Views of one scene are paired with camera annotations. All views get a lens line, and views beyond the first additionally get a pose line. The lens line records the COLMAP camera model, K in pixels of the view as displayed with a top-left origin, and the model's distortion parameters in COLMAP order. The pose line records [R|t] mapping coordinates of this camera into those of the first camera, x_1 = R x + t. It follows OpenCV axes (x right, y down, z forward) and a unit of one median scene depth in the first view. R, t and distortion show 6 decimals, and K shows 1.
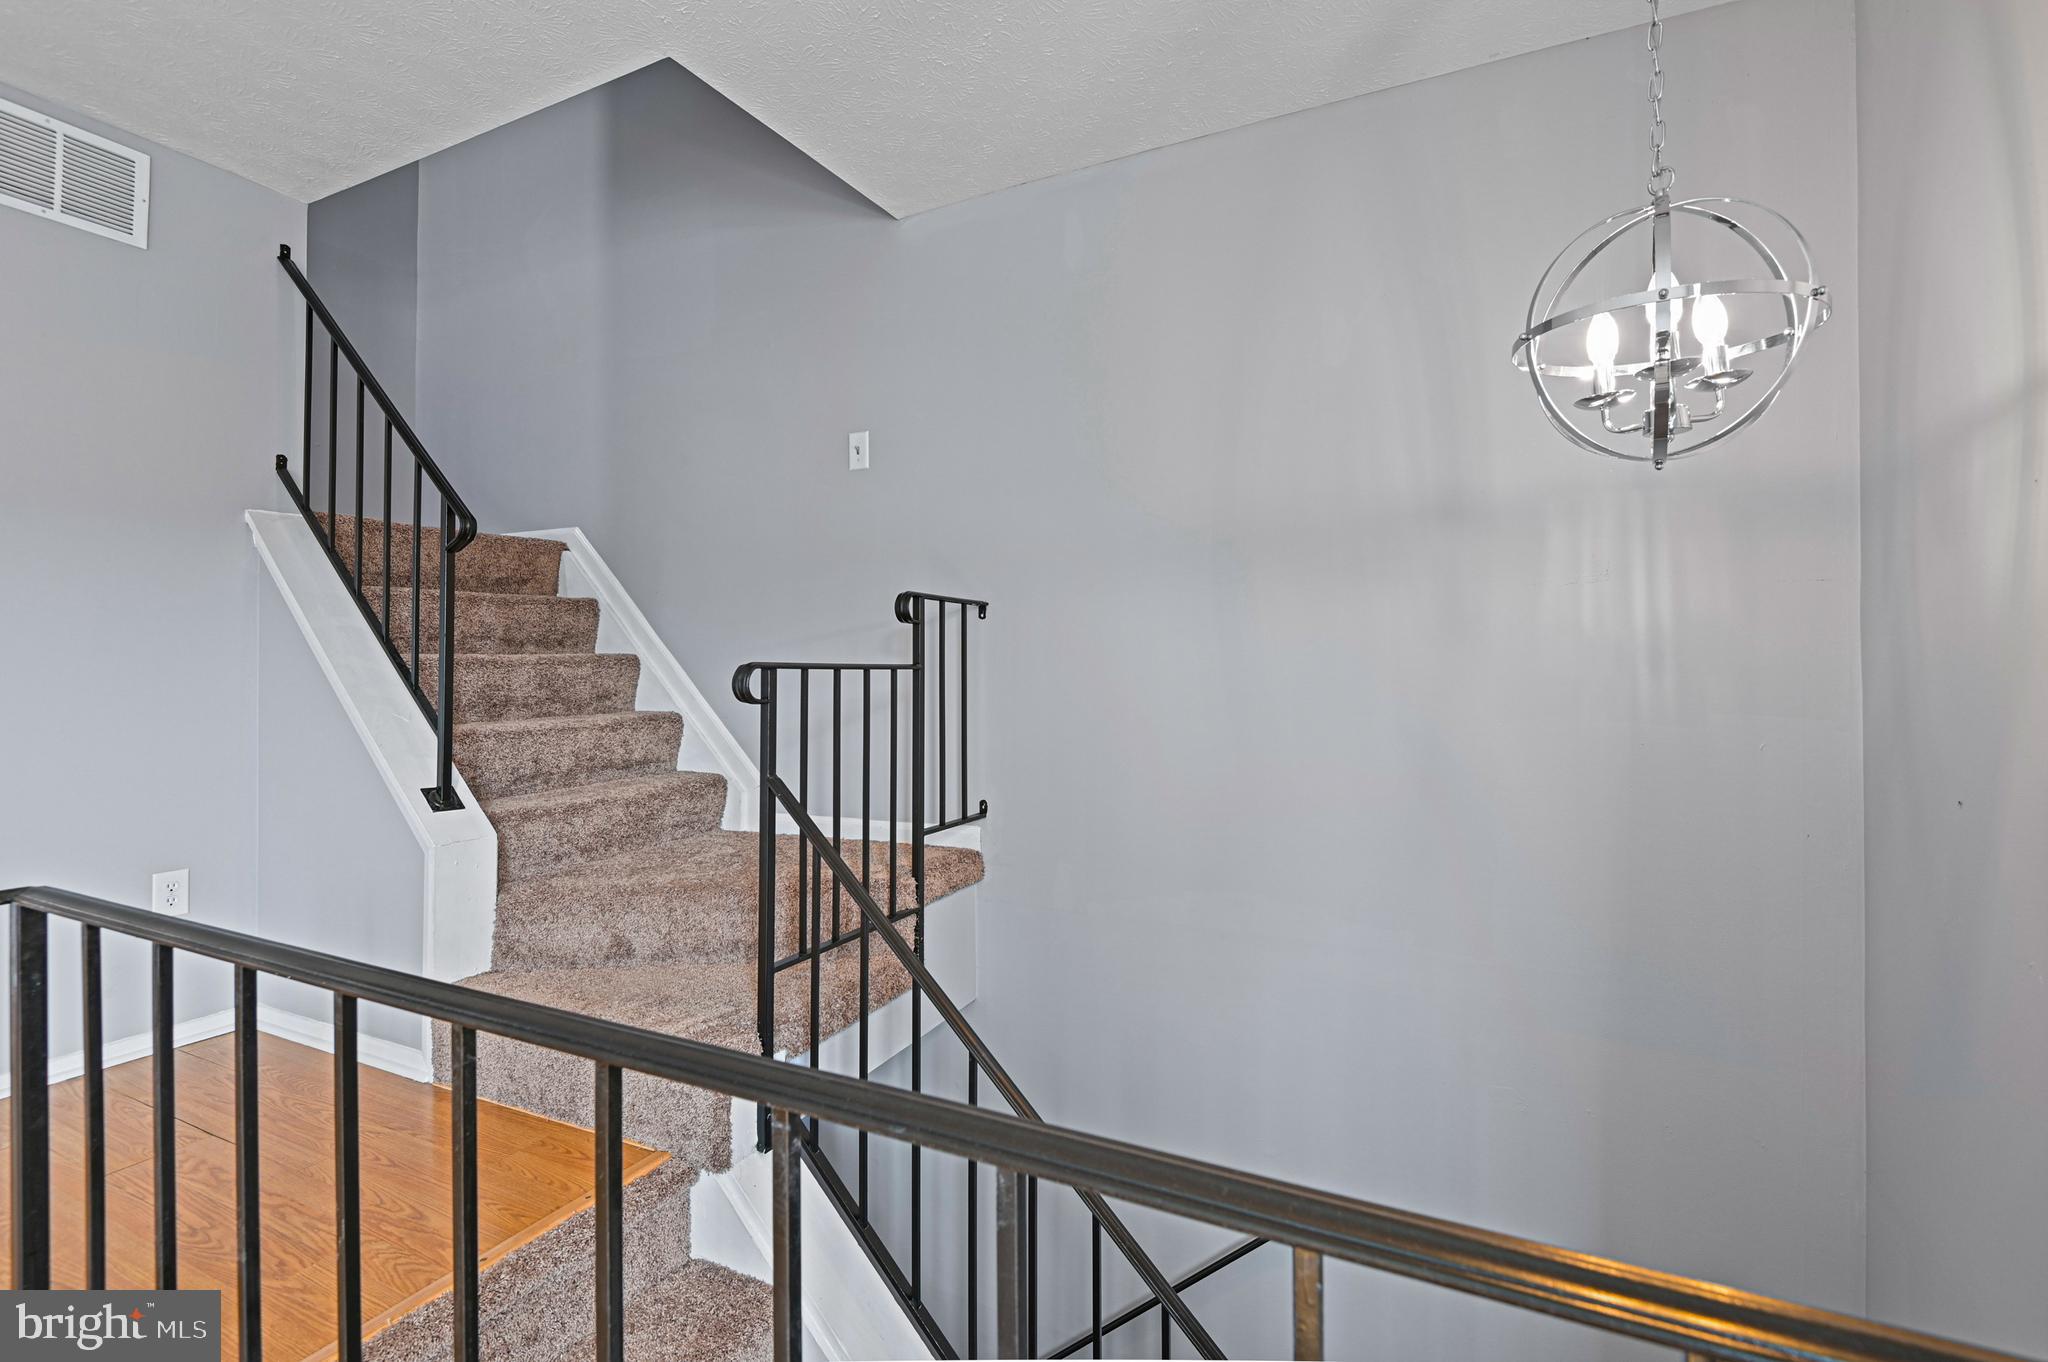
lens RADIAL K [[938.8, 0, 1054.2], [0, 938.8, 652.1], [0, 0, 1]] dist [-0.000764, -0.005016]
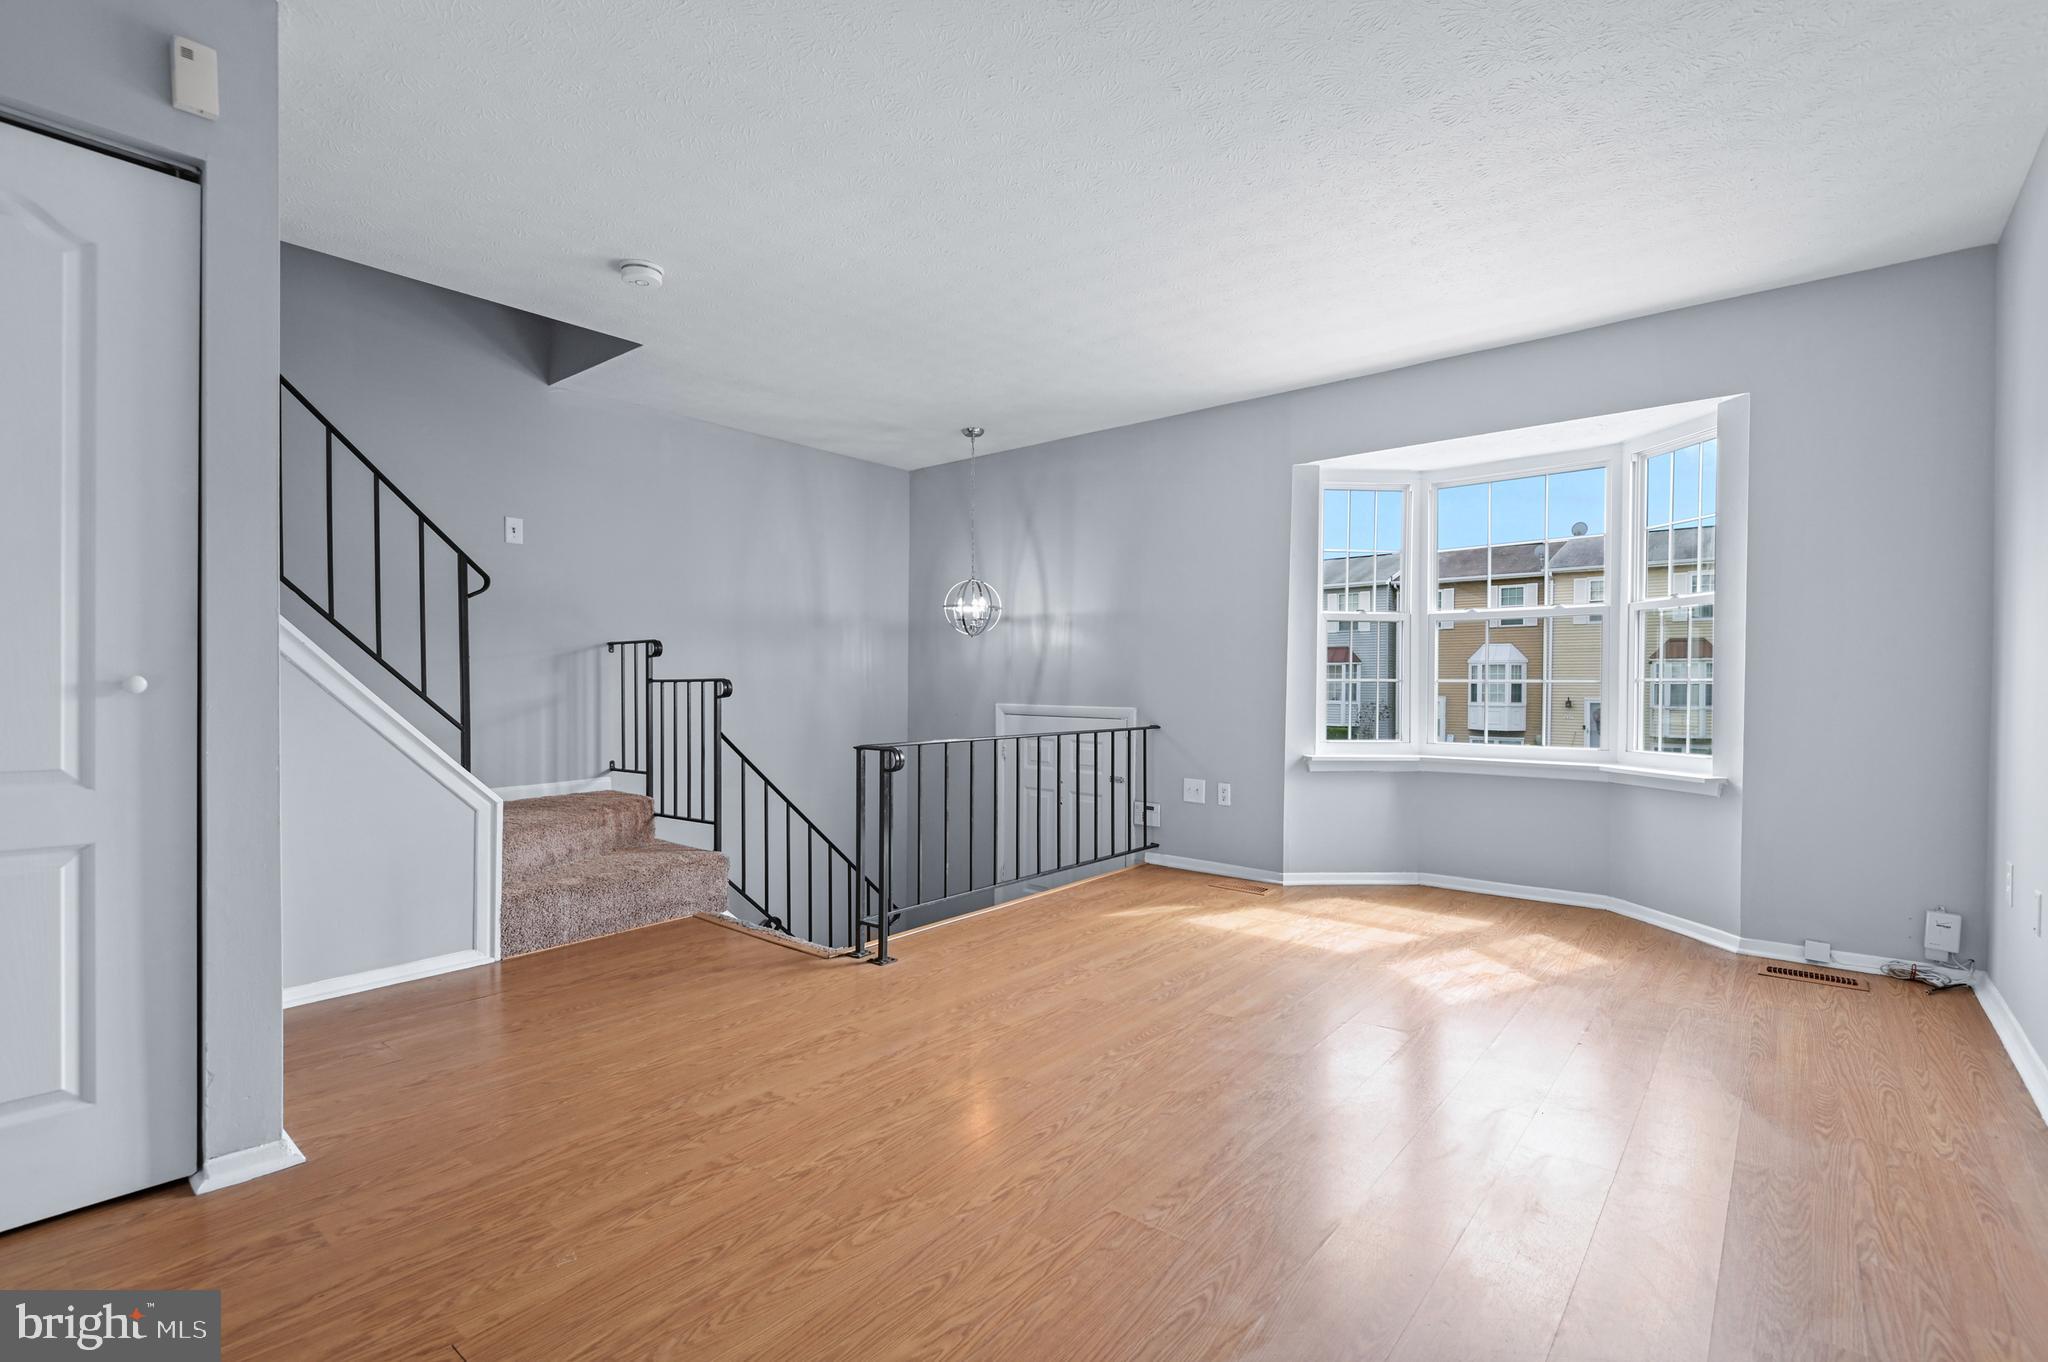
lens RADIAL K [[938.8, 0, 1053.4], [0, 938.8, 683.1], [0, 0, 1]] dist [-0.000764, -0.005016]
pose [[0.214587, 0.001525, 0.976704, -1.655177], [-0.011265, 0.999936, 0.000913, 0.009075], [-0.976640, -0.011198, 0.214590, -0.133876]]
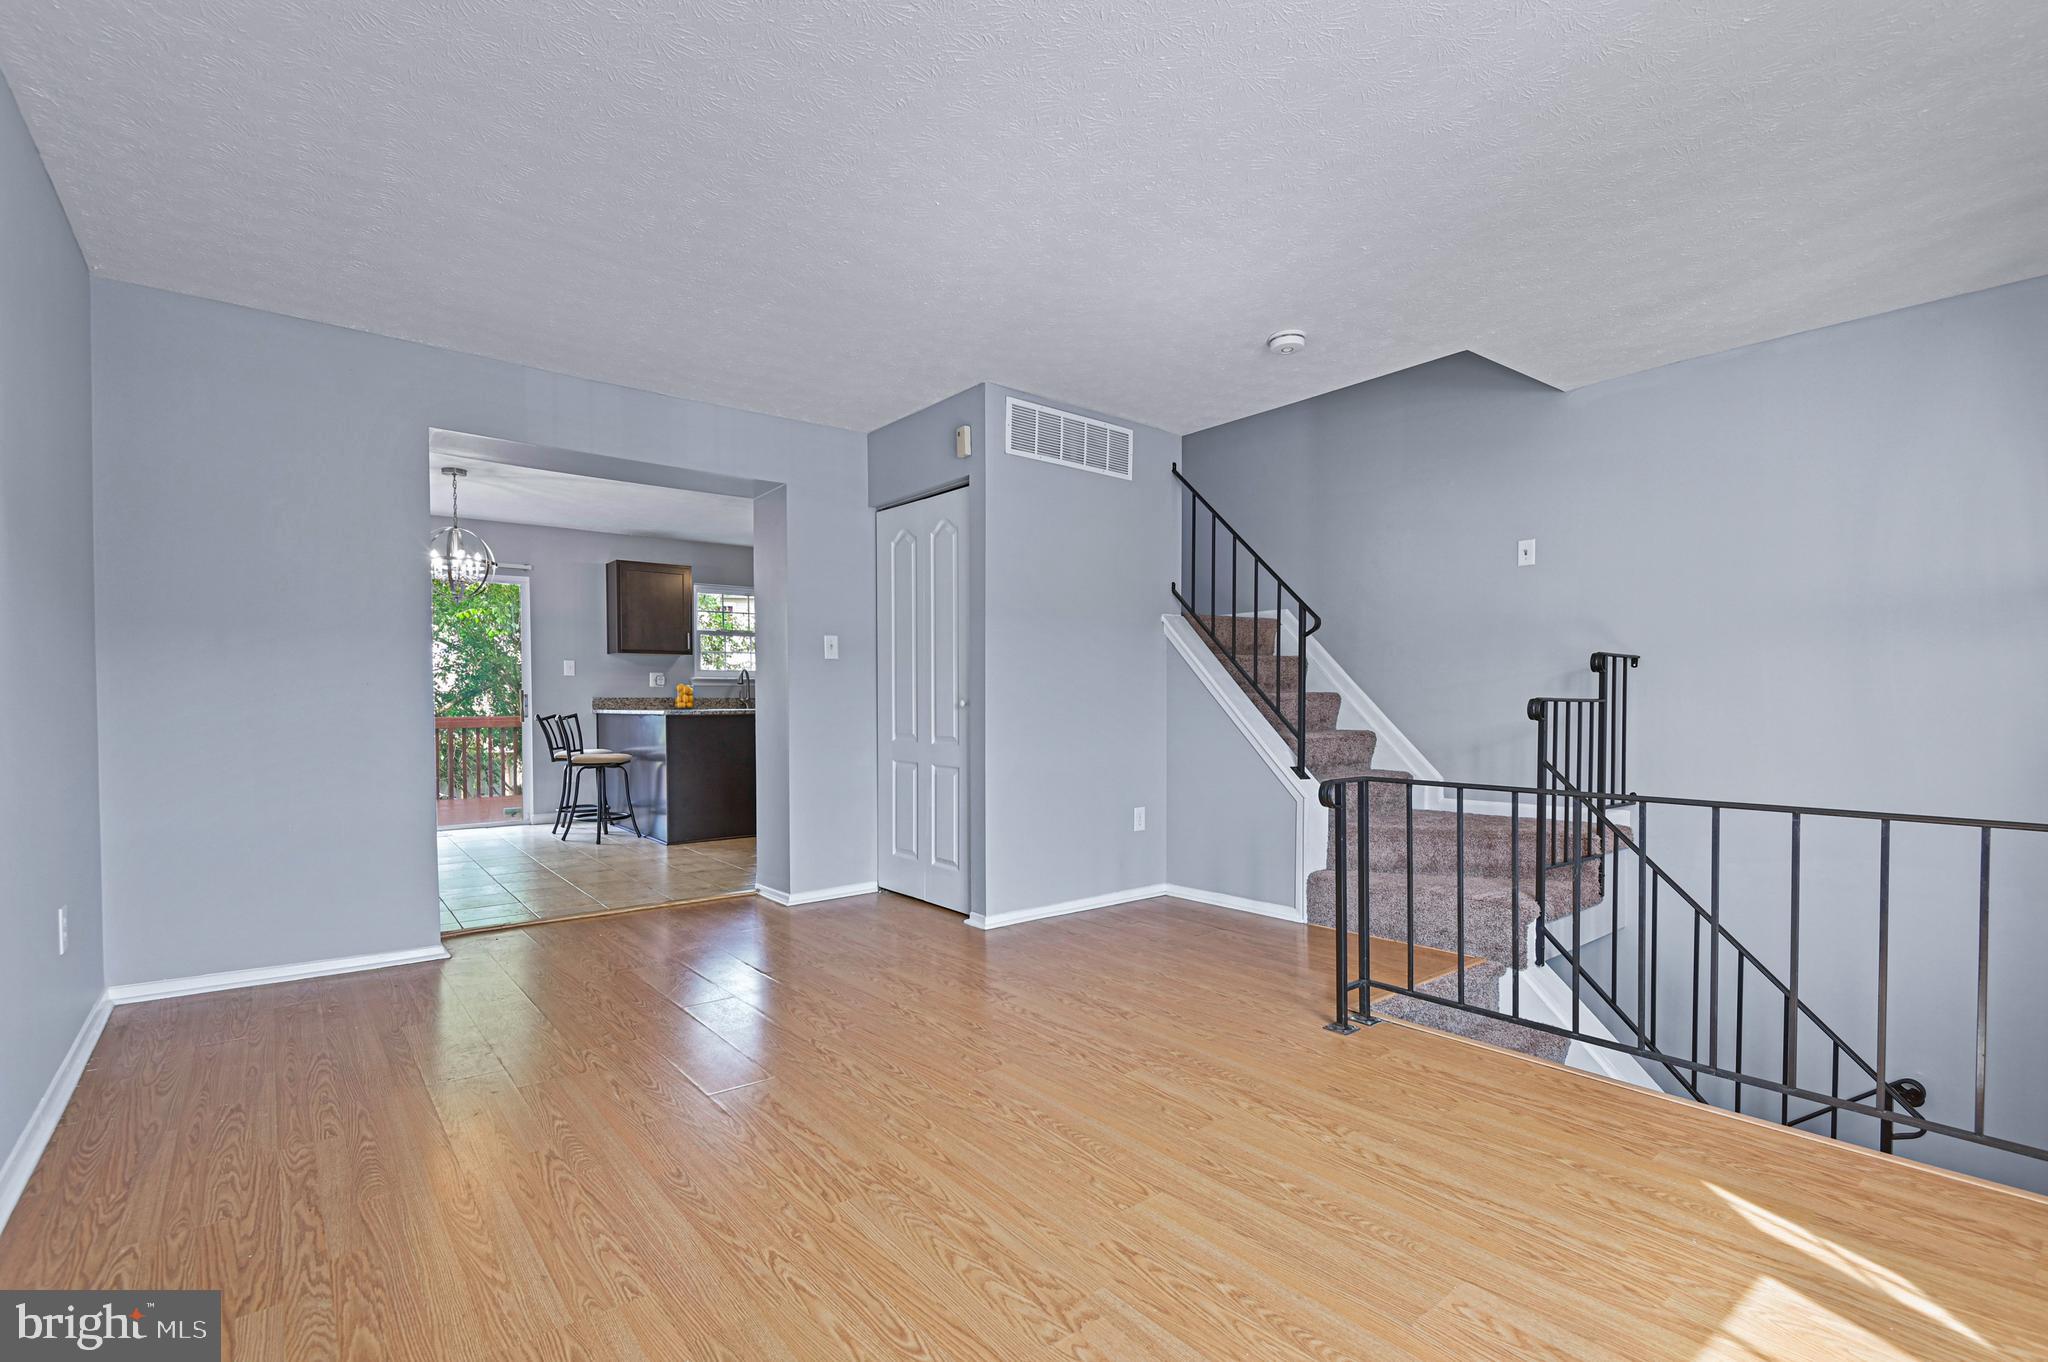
lens RADIAL K [[938.8, 0, 1007.5], [0, 938.8, 727.9], [0, 0, 1]] dist [-0.000764, -0.005016]
pose [[0.893245, 0.012900, -0.449384, -0.311862], [0.006303, 0.999131, 0.041210, -0.008549], [0.449525, -0.039643, 0.892388, -0.783648]]
